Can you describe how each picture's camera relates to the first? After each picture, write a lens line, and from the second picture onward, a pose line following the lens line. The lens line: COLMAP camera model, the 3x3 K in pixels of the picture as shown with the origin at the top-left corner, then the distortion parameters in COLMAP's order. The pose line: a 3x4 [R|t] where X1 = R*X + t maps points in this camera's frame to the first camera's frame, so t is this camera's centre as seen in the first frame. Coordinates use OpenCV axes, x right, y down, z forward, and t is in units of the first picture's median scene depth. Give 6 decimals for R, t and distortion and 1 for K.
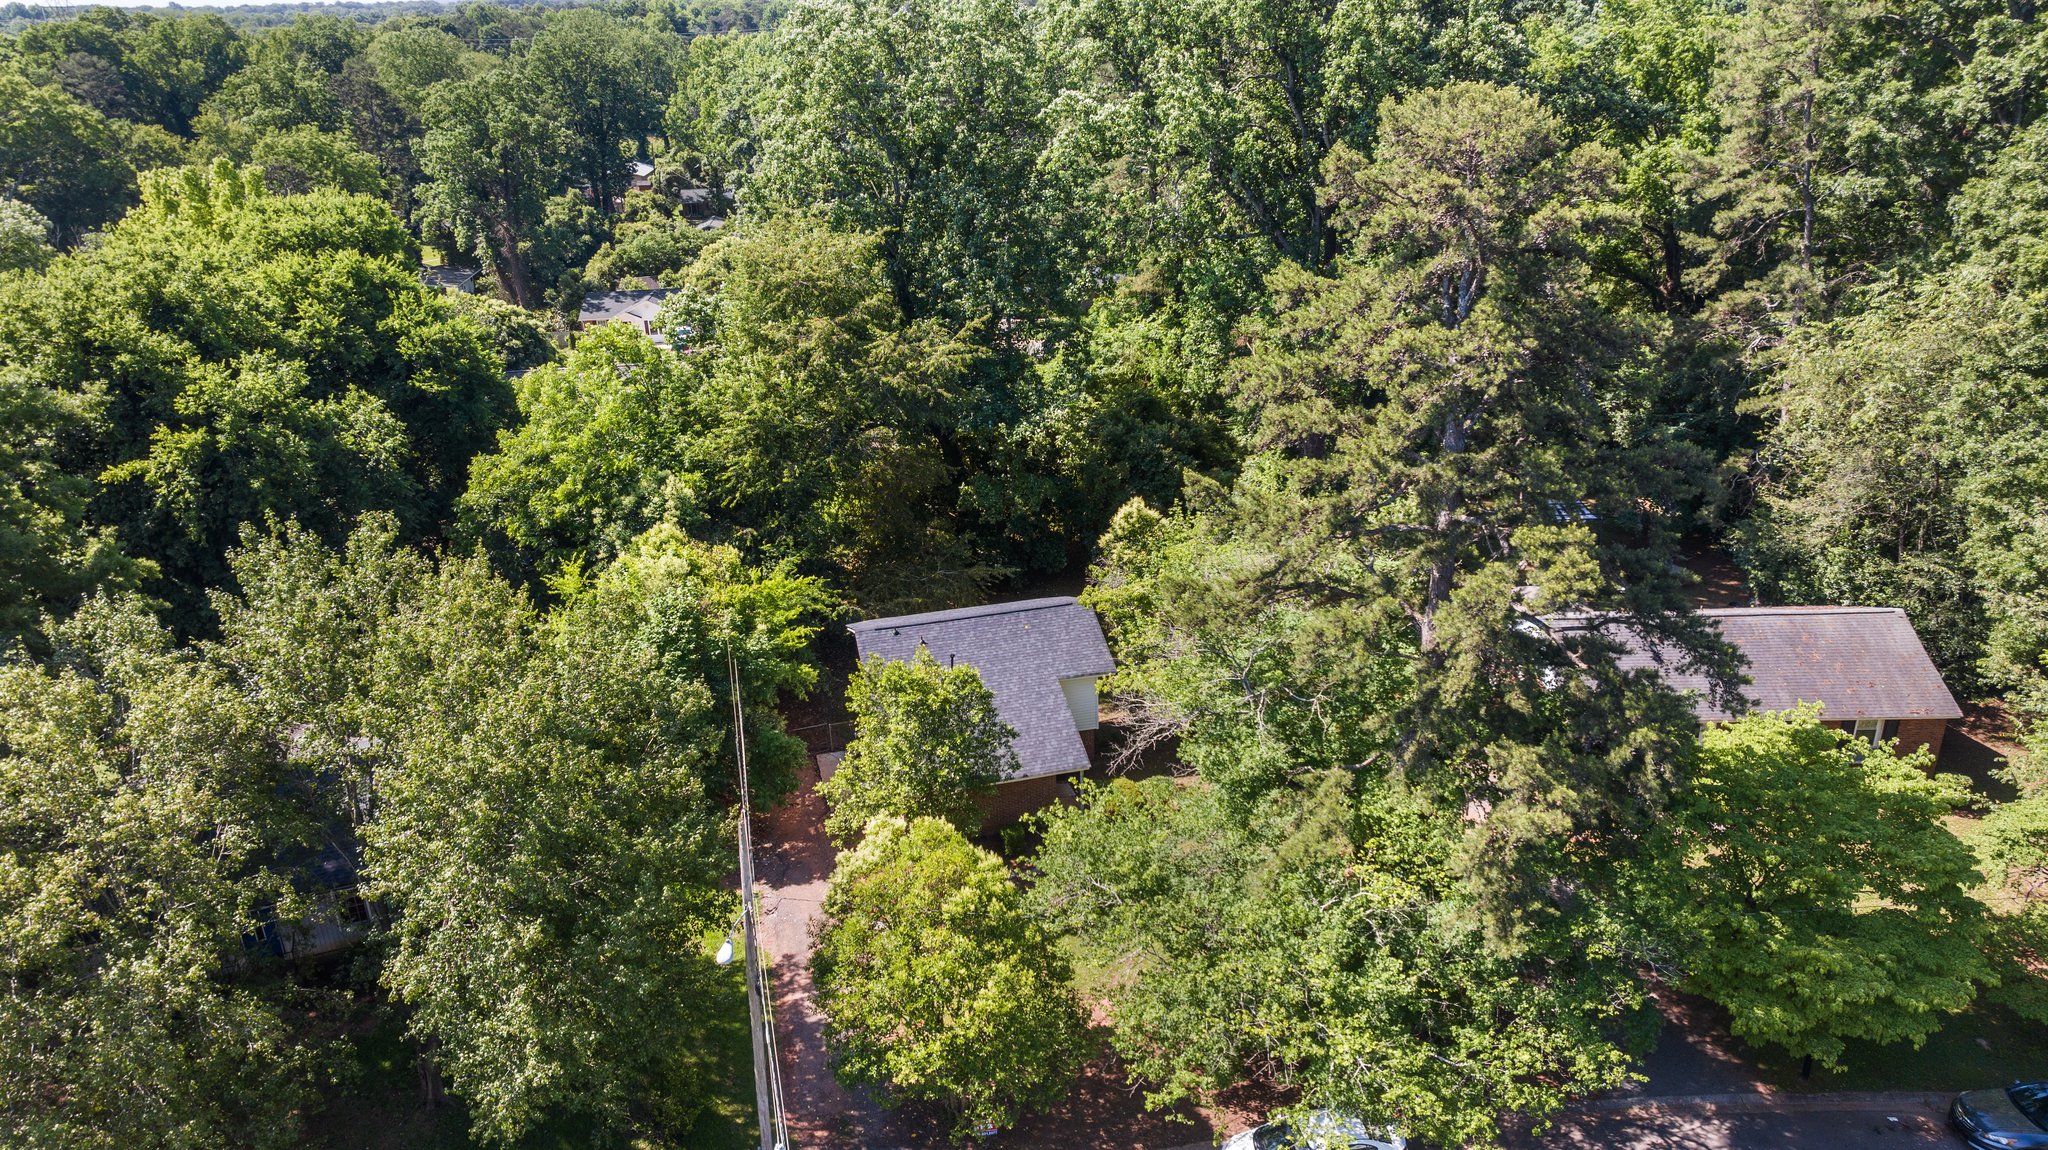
lens RADIAL K [[1420.1, 0, 1052.5], [0, 1420.1, 573.5], [0, 0, 1]] dist [-0.005220, -0.001253]
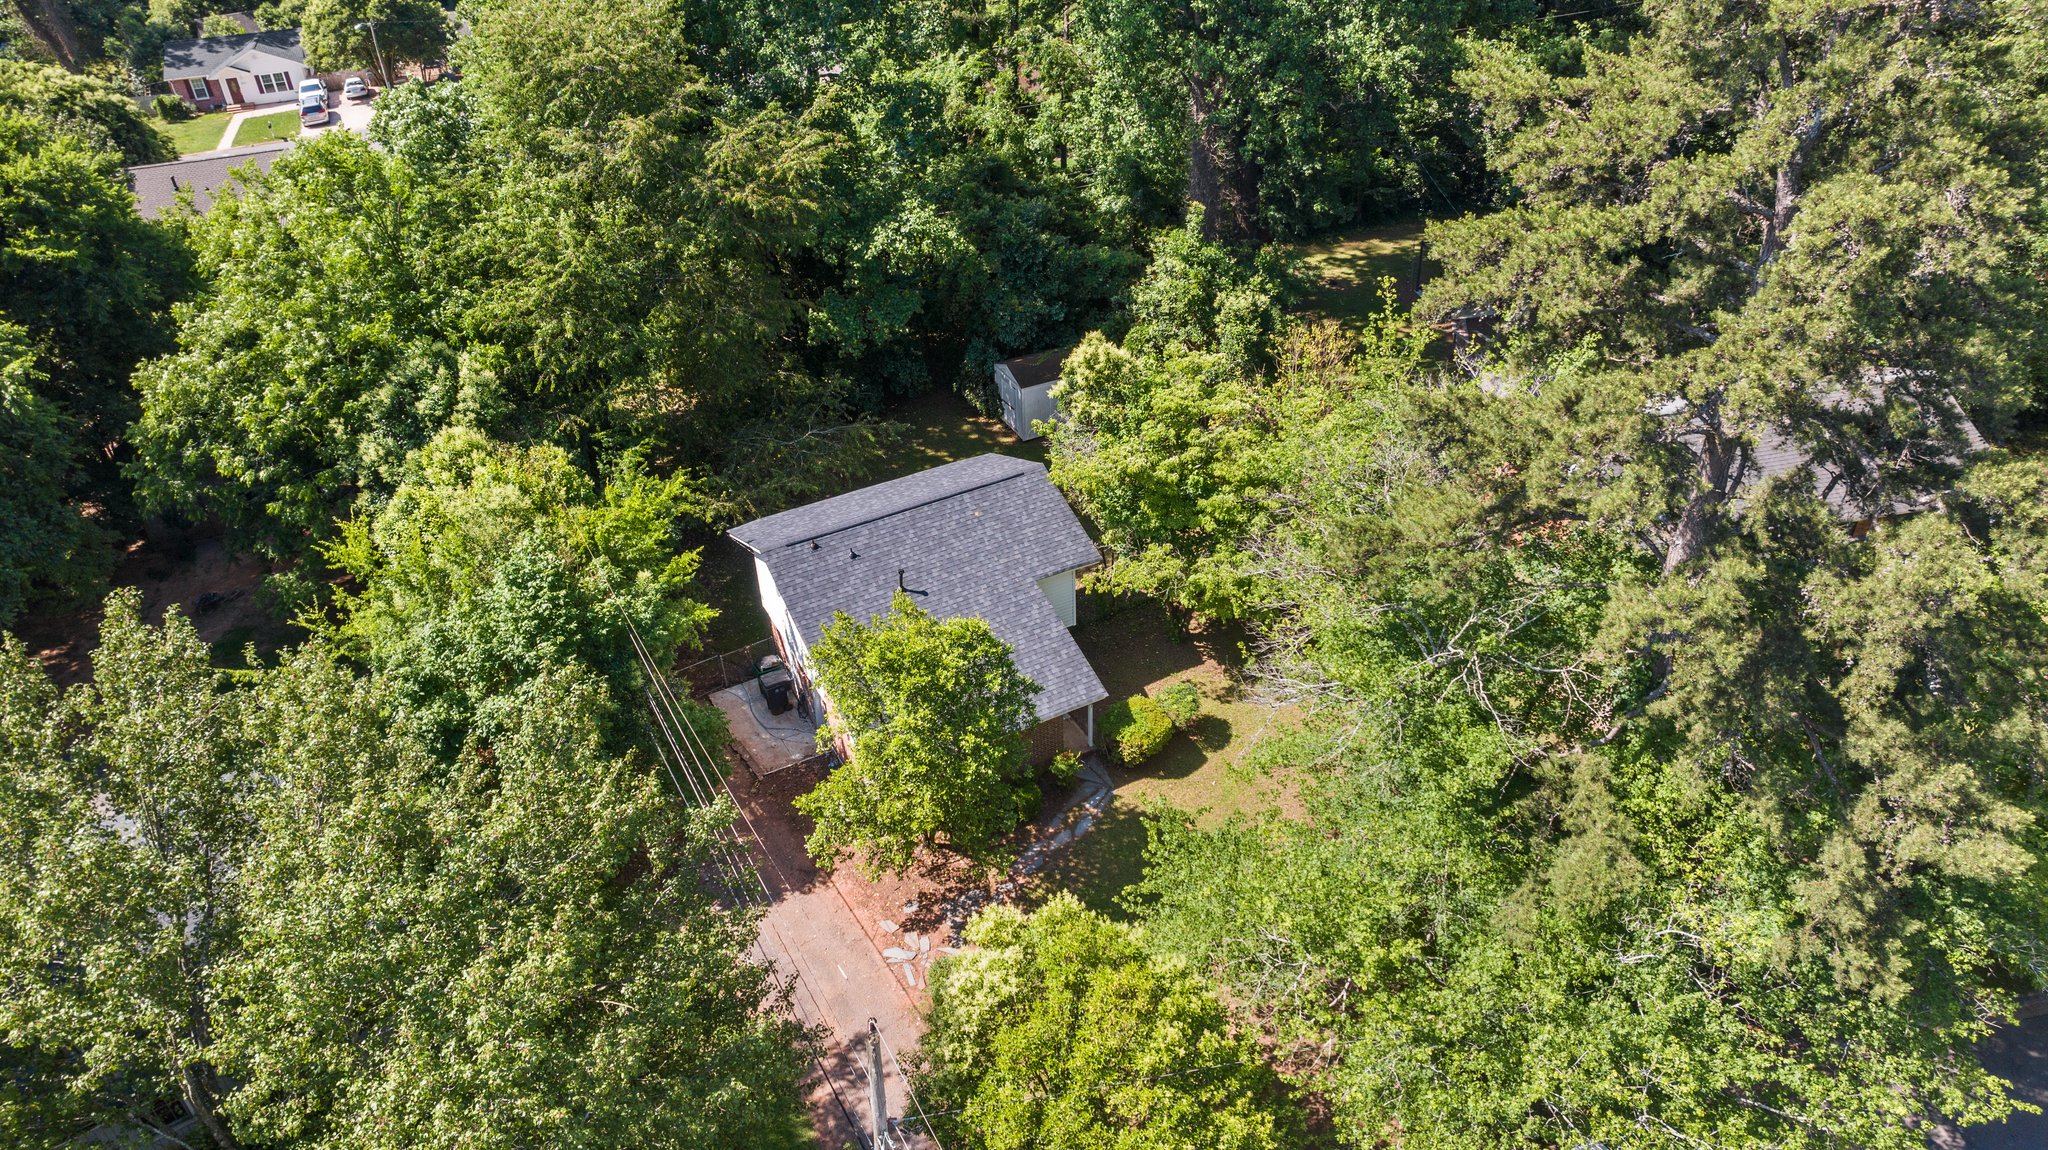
lens RADIAL K [[1420.1, 0, 1052.5], [0, 1420.1, 573.5], [0, 0, 1]] dist [-0.005220, -0.001253]
pose [[0.970346, -0.136831, 0.199265, -0.131137], [0.093505, 0.972662, 0.212569, -0.088418], [-0.222904, -0.187633, 0.956613, 0.223316]]
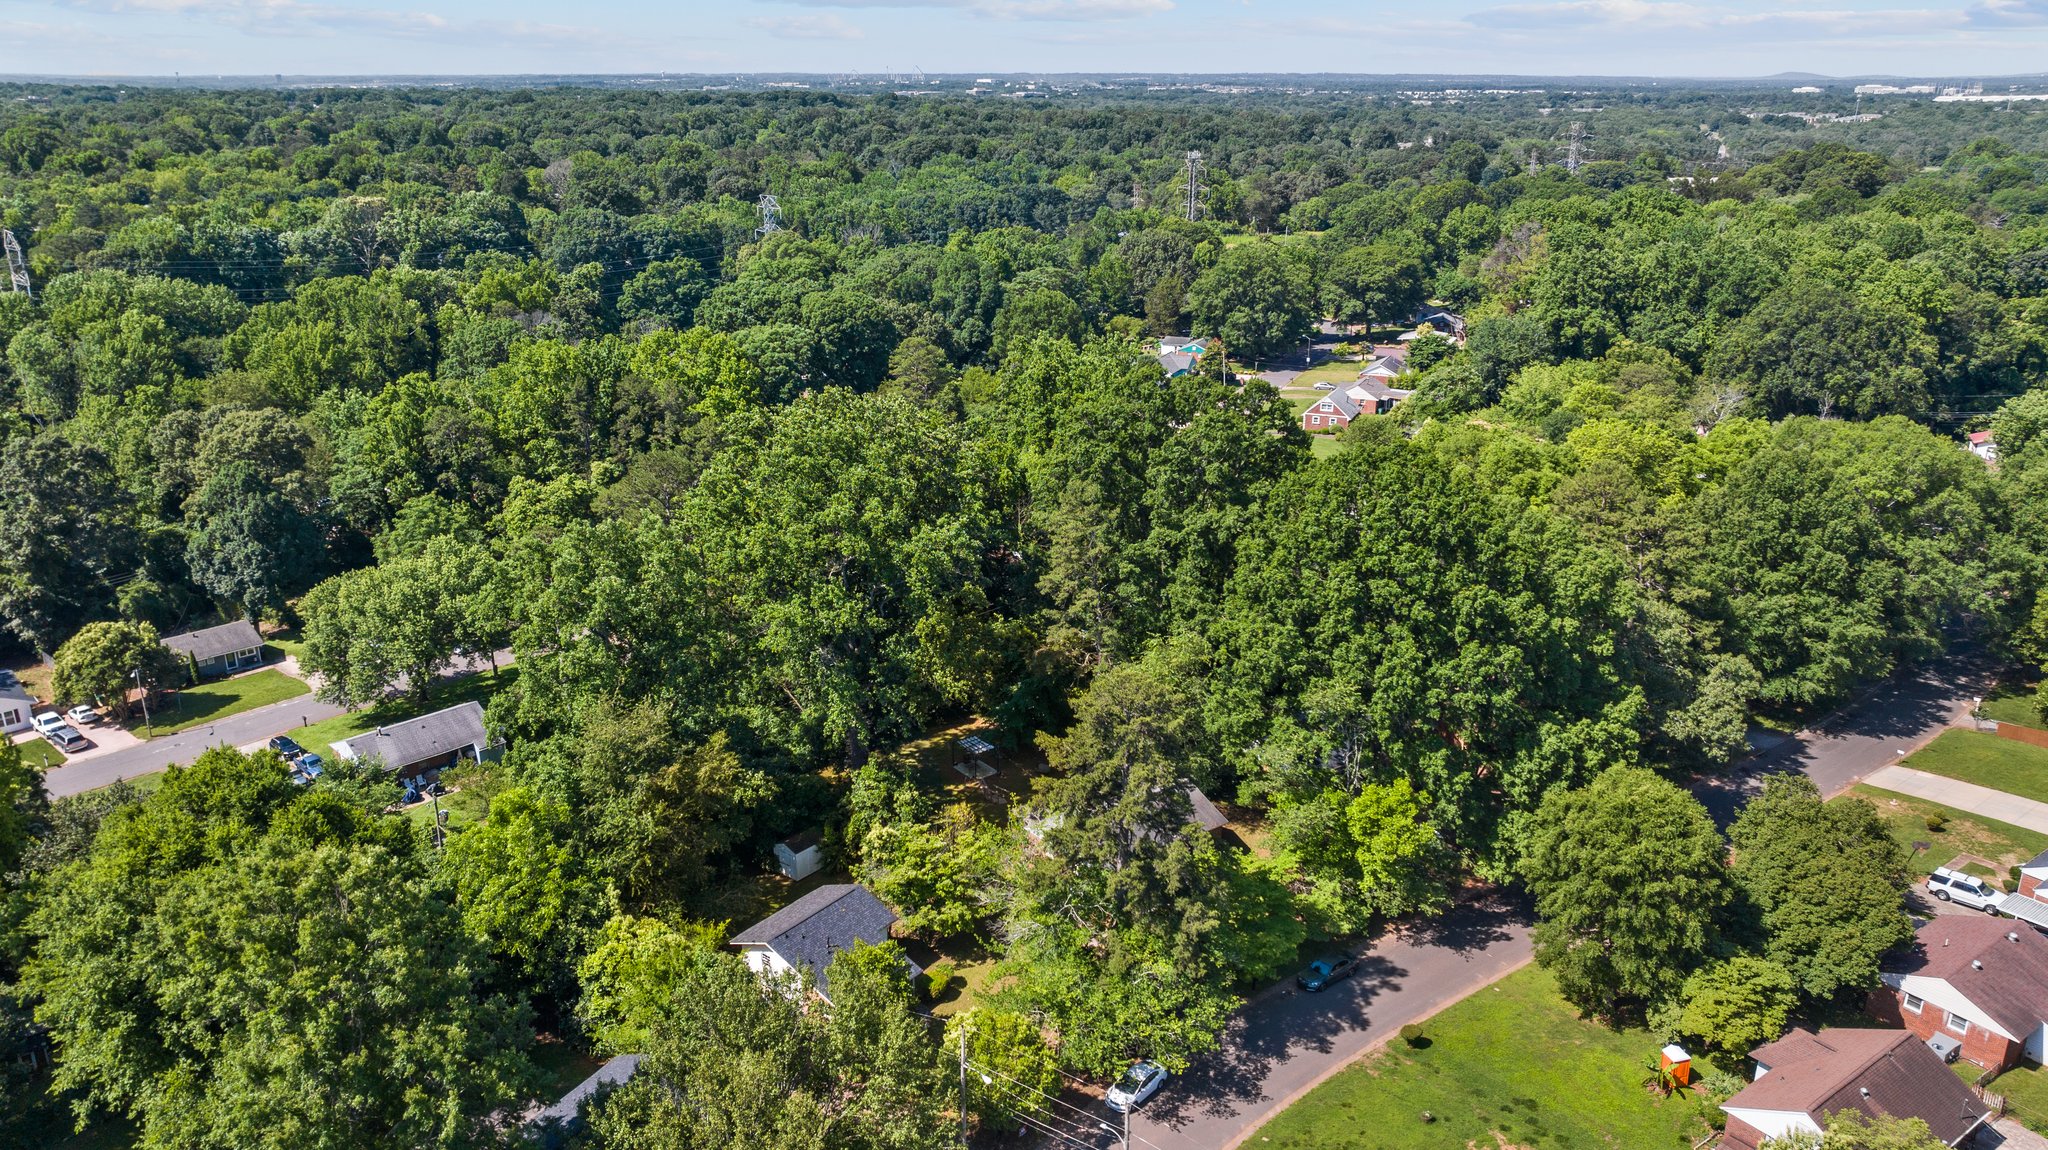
lens RADIAL K [[1420.1, 0, 1052.5], [0, 1420.1, 573.5], [0, 0, 1]] dist [-0.005220, -0.001253]
pose [[0.769586, -0.164800, 0.616911, -0.820827], [0.214360, 0.976733, -0.006488, -0.299390], [-0.601488, 0.137234, 0.787006, -0.622640]]
